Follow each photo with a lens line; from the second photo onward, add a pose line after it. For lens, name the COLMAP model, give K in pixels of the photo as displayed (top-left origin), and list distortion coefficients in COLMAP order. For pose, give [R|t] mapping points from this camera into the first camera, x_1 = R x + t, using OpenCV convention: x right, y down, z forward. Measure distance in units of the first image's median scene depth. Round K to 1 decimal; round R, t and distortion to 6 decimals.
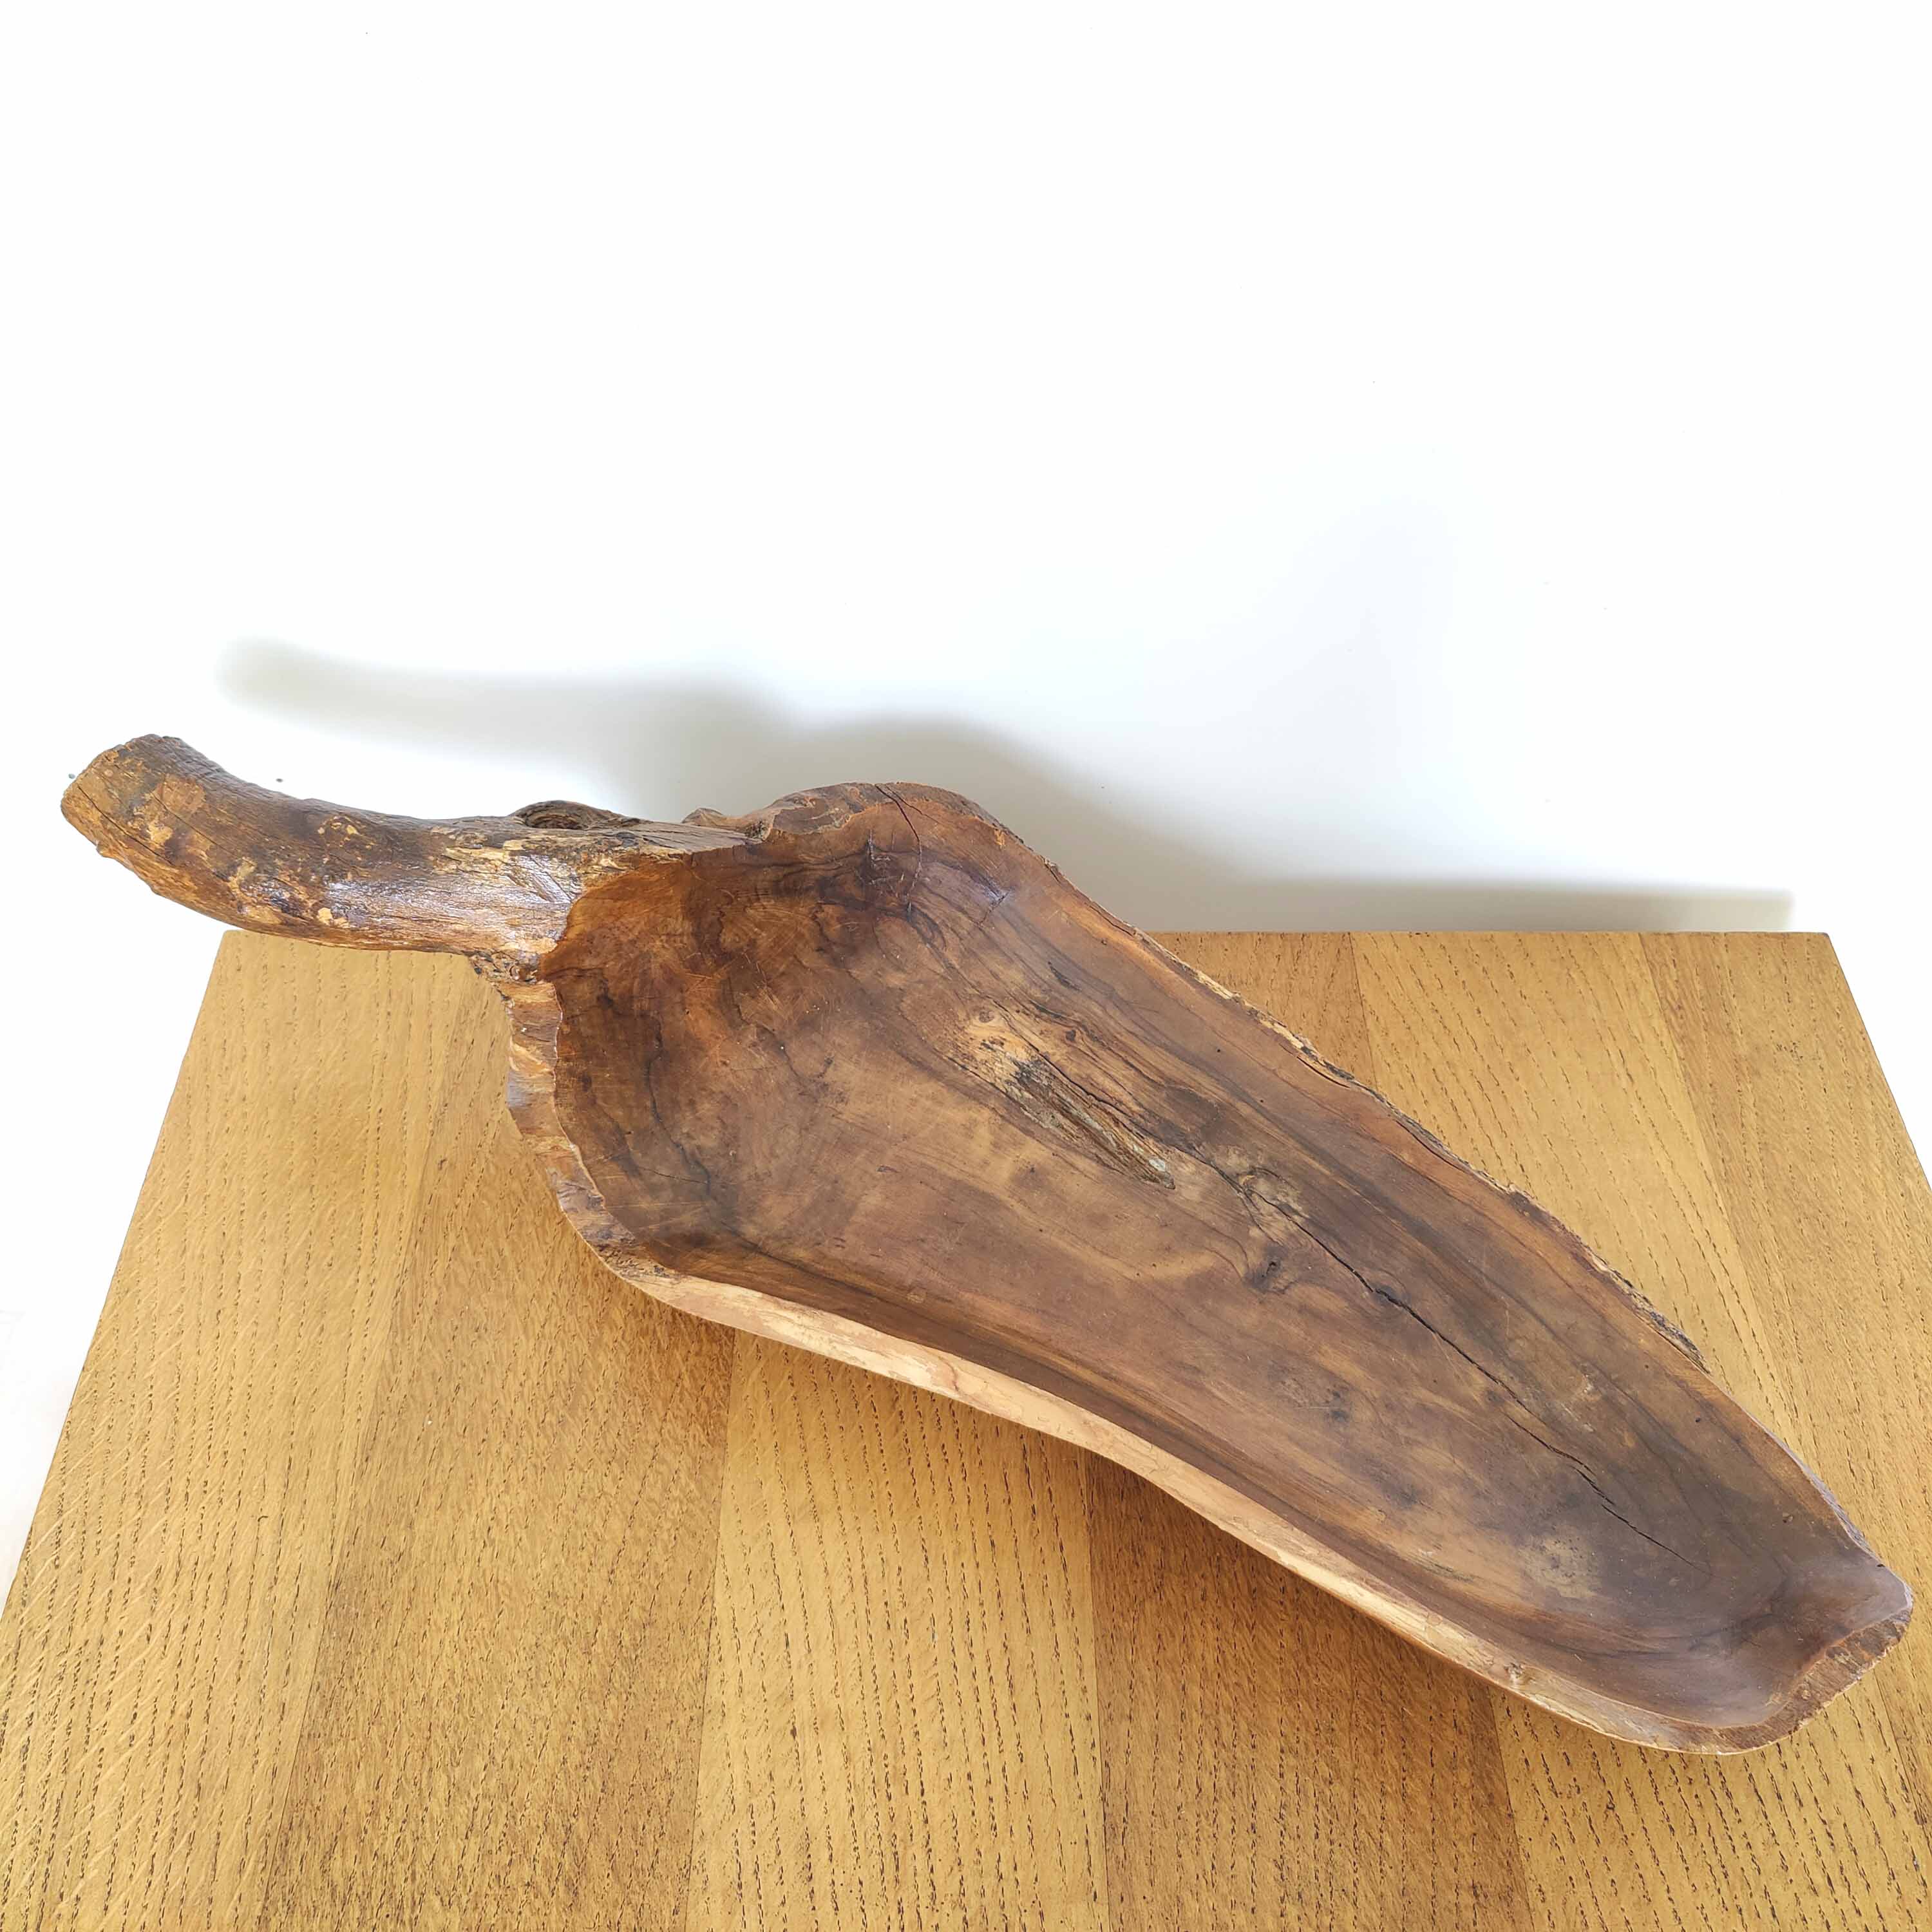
lens RADIAL K [[1833.7, 0, 967.3], [0, 1833.7, 966.9], [0, 0, 1]] dist [-0.007764, 0.000000]
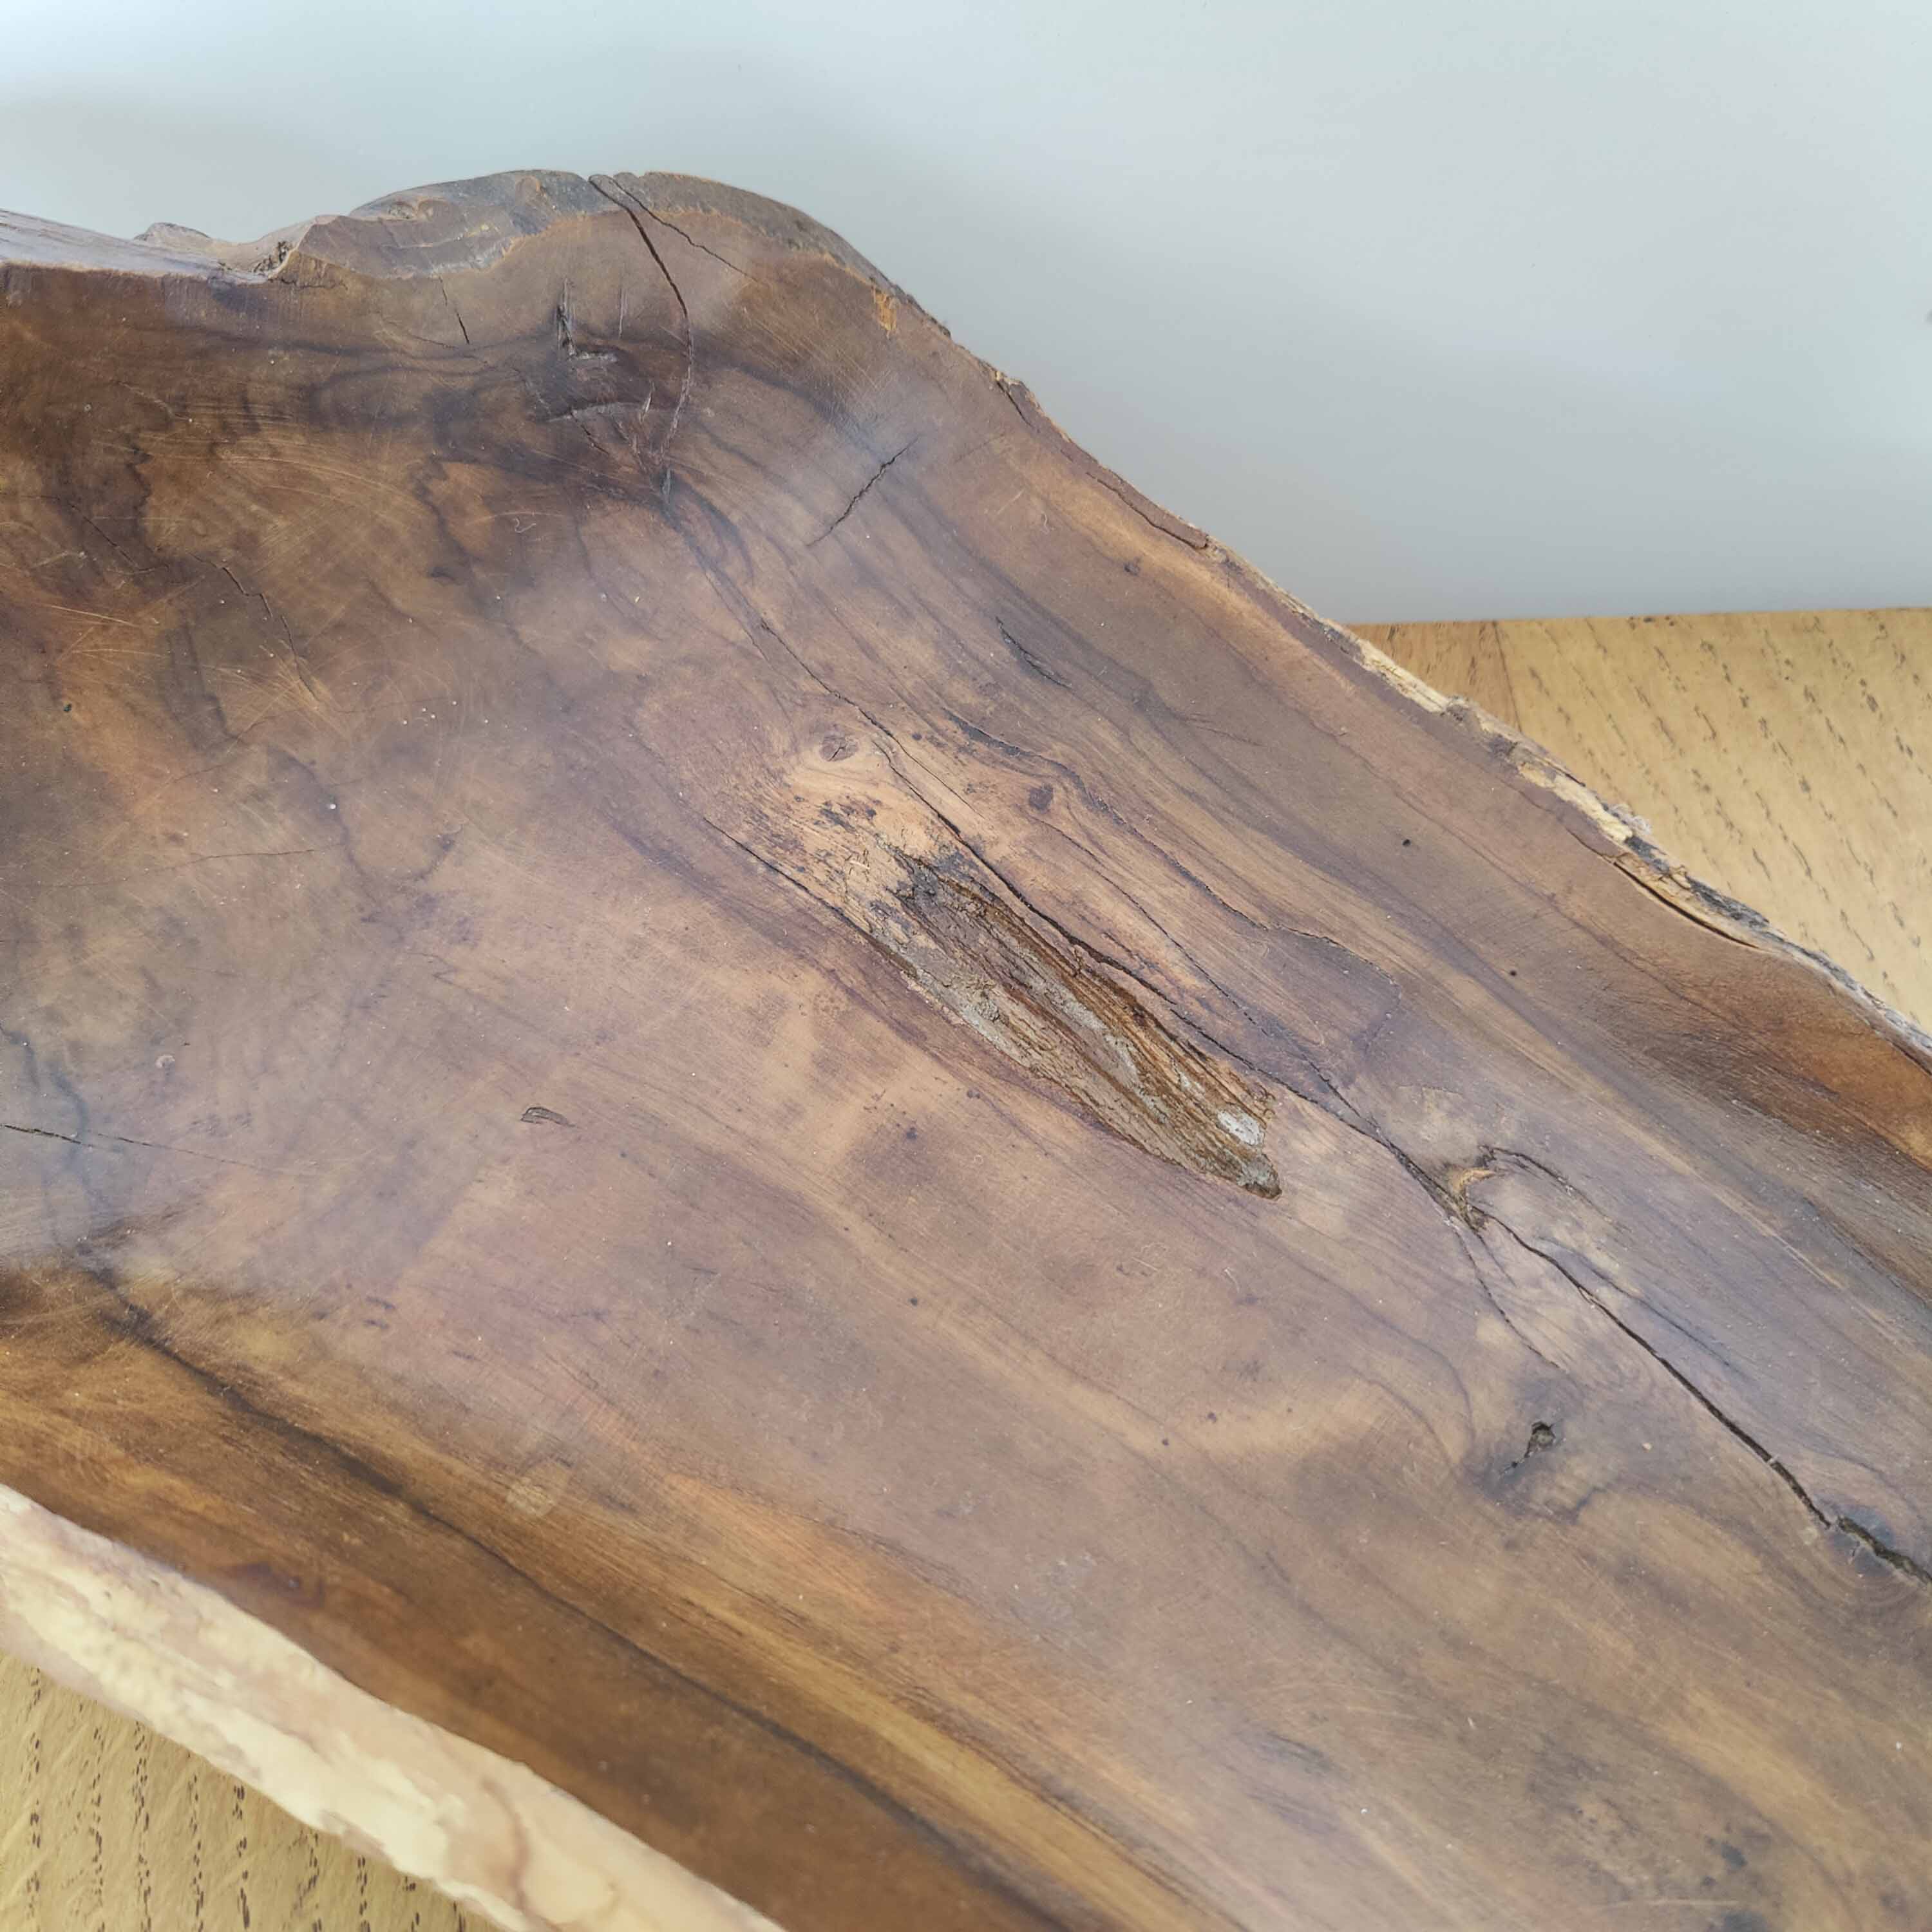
lens RADIAL K [[1833.7, 0, 964.8], [0, 1833.7, 957.9], [0, 0, 1]] dist [-0.007764, 0.000000]
pose [[0.997221, 0.032285, -0.067141, 0.071472], [-0.026362, 0.995833, 0.087304, 0.039569], [0.069680, -0.085291, 0.993917, 0.616186]]
